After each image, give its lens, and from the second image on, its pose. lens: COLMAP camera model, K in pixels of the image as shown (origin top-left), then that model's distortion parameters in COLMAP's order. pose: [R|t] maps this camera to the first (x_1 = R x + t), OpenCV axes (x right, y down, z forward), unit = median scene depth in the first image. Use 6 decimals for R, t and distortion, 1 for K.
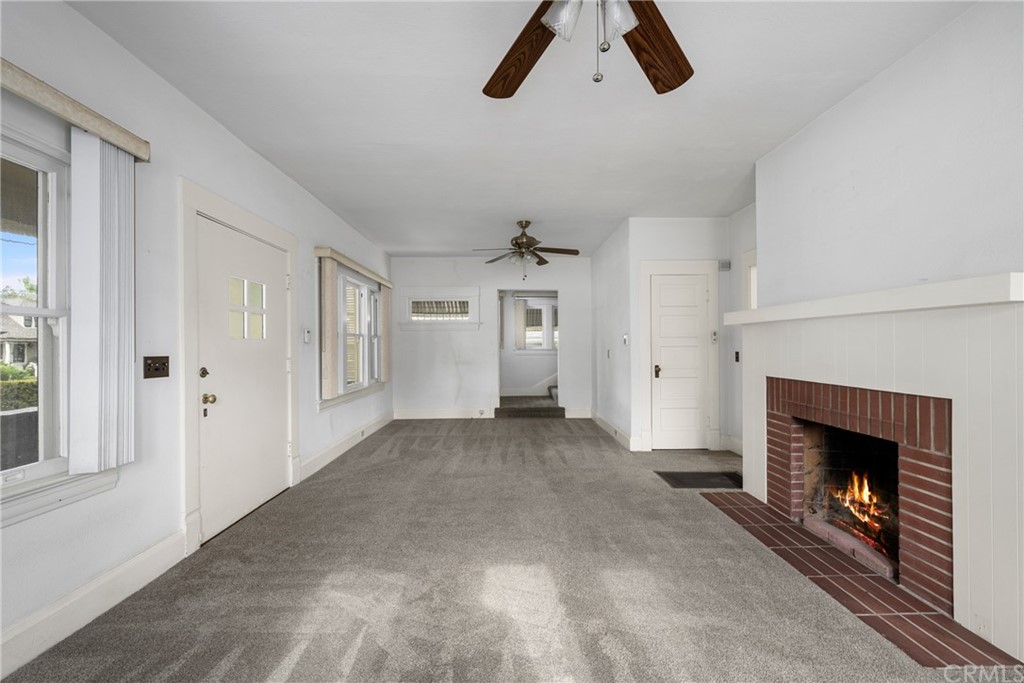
lens RADIAL K [[540.0, 0, 512.0], [0, 540.0, 341.5], [0, 0, 1]] dist [0.002480, 0.000351]
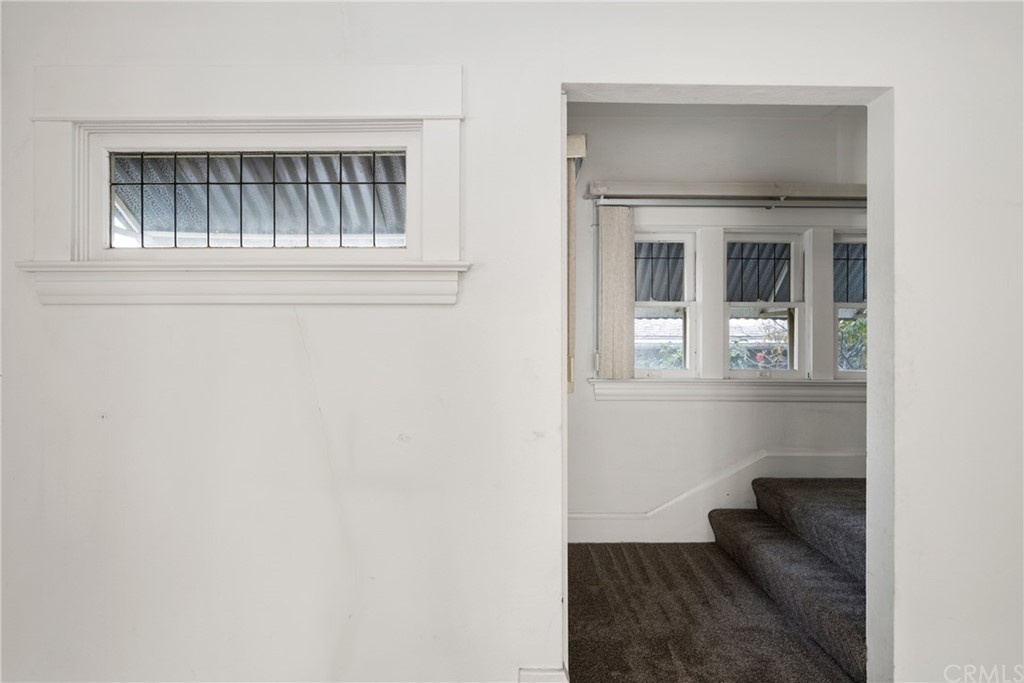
lens RADIAL K [[540.0, 0, 512.0], [0, 540.0, 341.5], [0, 0, 1]] dist [0.002480, 0.000351]
pose [[0.999777, 0.001910, -0.021043, -0.034464], [-0.001659, 0.999928, 0.011924, -0.008753], [0.021065, -0.011886, 0.999707, 0.706848]]
